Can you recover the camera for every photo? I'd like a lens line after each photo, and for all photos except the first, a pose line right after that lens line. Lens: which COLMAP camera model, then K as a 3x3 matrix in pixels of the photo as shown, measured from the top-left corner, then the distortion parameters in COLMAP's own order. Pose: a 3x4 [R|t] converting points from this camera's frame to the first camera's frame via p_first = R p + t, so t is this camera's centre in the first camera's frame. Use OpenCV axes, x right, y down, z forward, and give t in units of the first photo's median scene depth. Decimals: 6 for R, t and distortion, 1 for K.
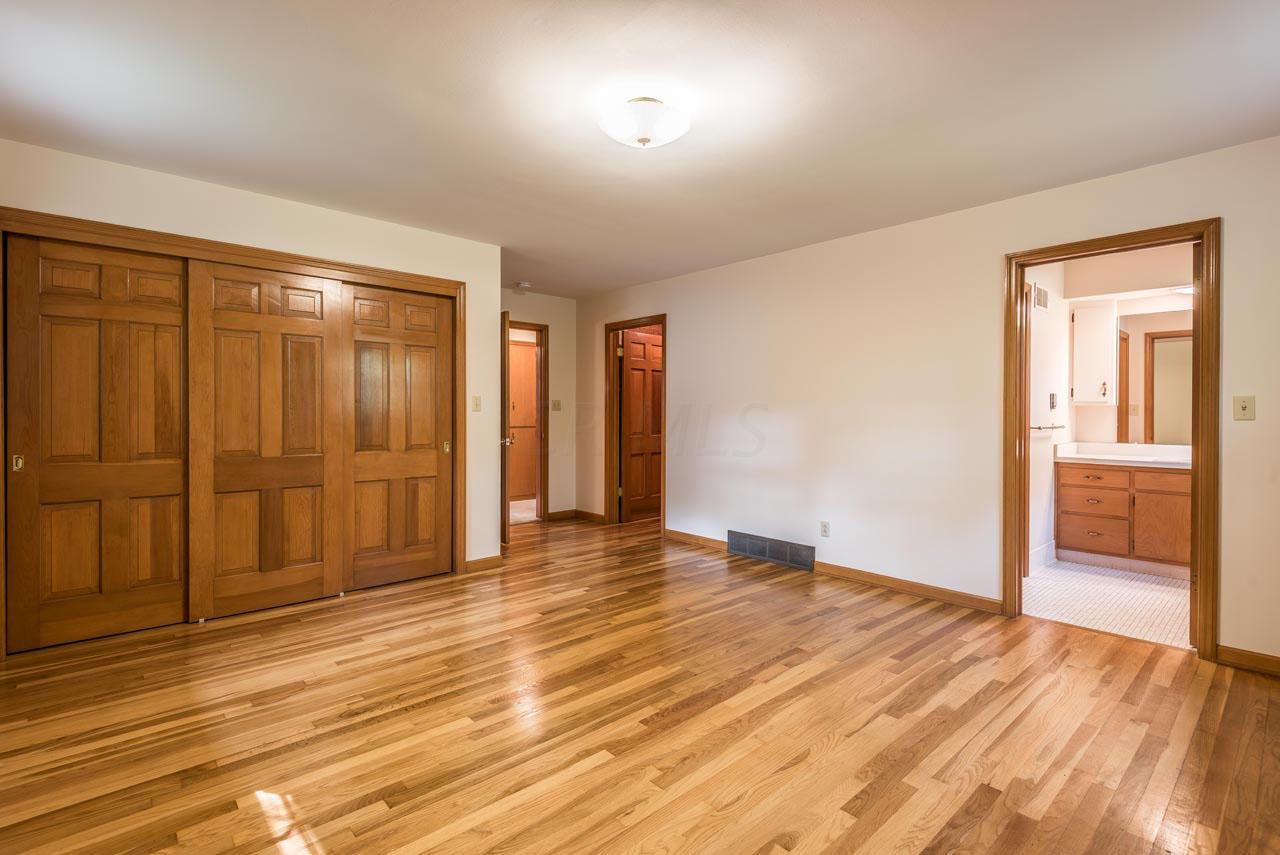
lens RADIAL K [[582.2, 0, 628.7], [0, 582.2, 424.9], [0, 0, 1]] dist [0.029372, -0.021371]
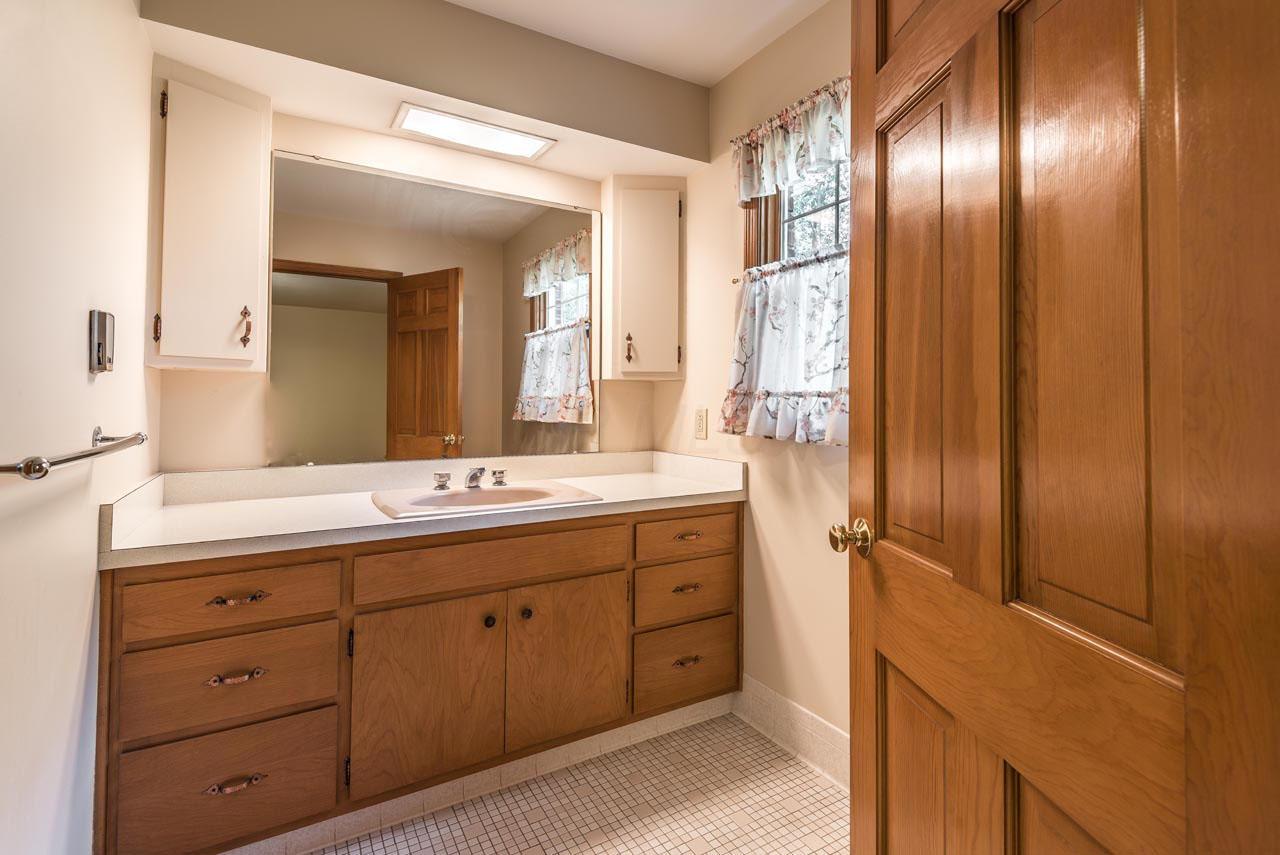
lens RADIAL K [[586.5, 0, 642.7], [0, 586.5, 383.3], [0, 0, 1]] dist [-0.000014, -0.000317]
pose [[0.169322, 0.026164, 0.985214, 0.502401], [0.015709, 0.999449, -0.029242, -0.010669], [-0.985436, 0.020428, 0.168817, 0.712126]]
